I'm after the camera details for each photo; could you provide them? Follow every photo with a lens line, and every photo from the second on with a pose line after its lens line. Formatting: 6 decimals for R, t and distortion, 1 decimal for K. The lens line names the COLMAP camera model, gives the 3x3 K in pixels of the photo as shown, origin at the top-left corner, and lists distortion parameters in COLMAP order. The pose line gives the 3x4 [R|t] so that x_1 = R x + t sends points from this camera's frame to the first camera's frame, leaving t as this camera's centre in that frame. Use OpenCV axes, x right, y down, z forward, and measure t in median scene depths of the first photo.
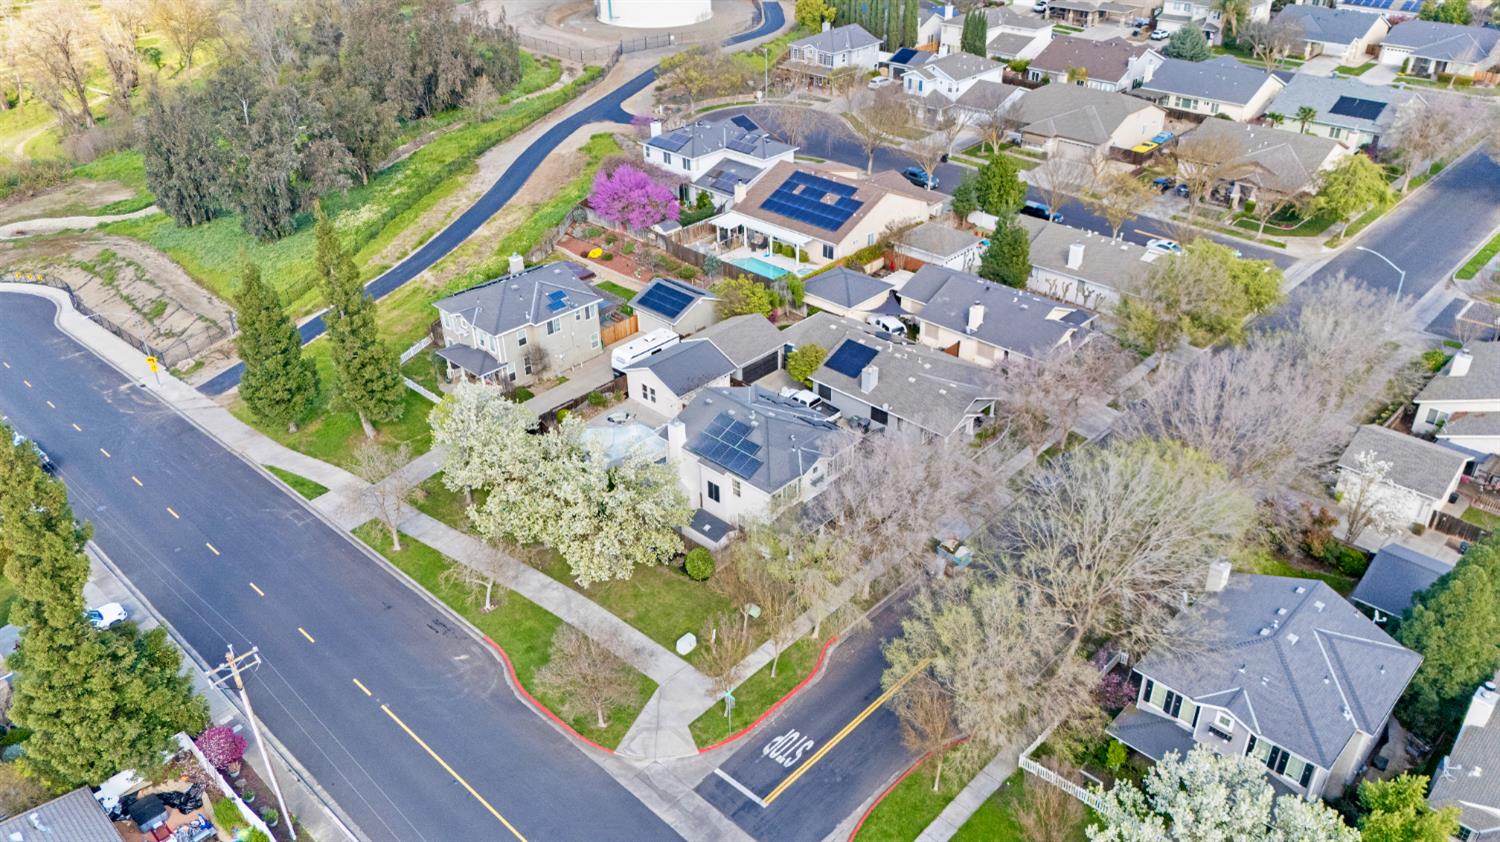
lens RADIAL K [[1112.1, 0, 750.0], [0, 1112.1, 421.0], [0, 0, 1]] dist [0.062887, -0.061859]
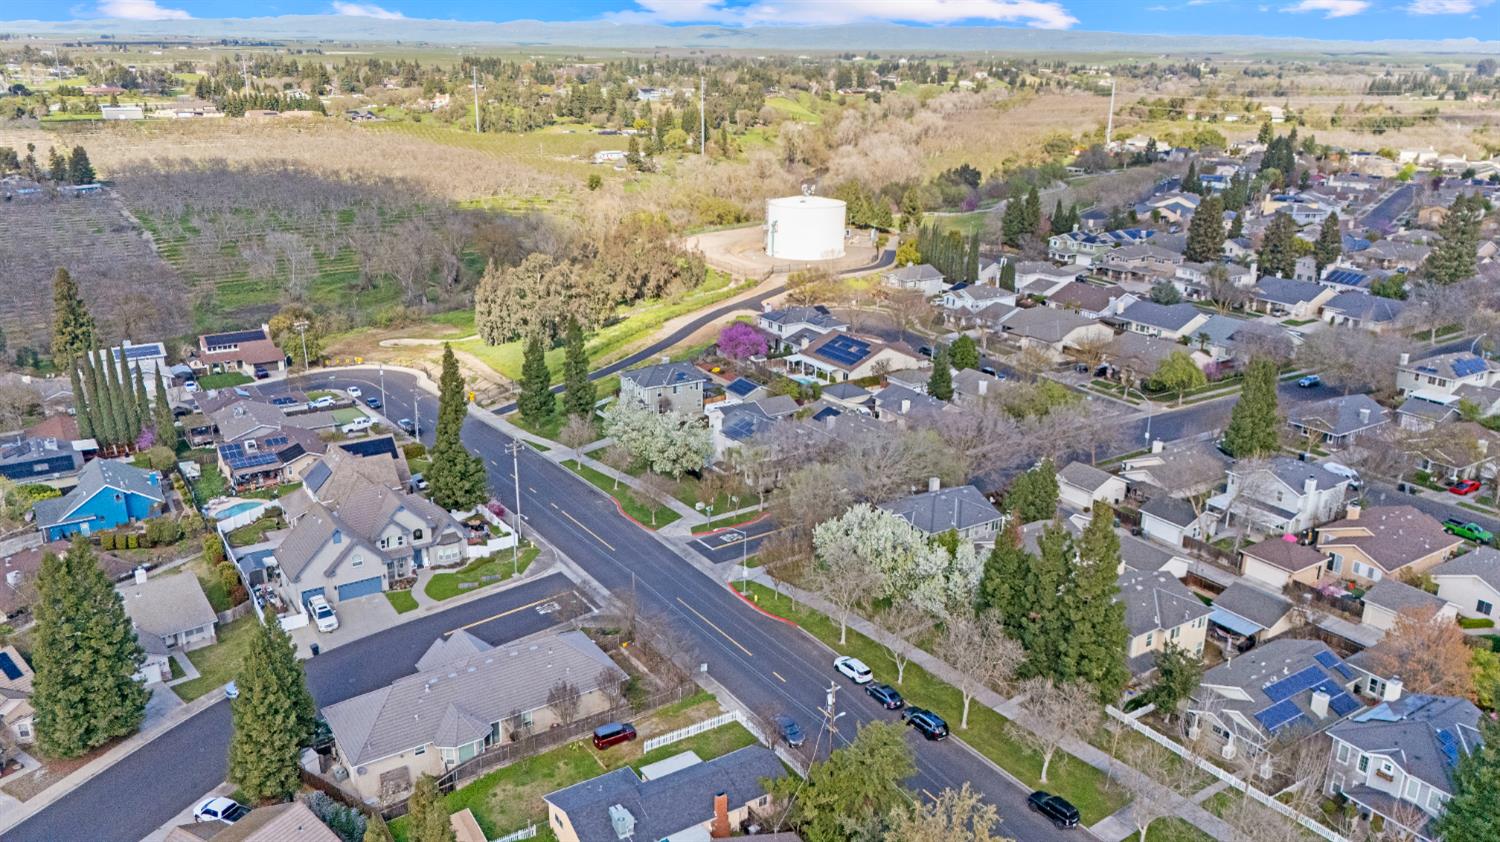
lens RADIAL K [[1133.2, 0, 750.0], [0, 1133.2, 421.0], [0, 0, 1]] dist [0.079338, -0.001392]
pose [[0.976872, 0.094467, -0.191825, 0.250126], [-0.134149, 0.969360, -0.205780, 0.272574], [0.166508, 0.226754, 0.959613, -0.632171]]
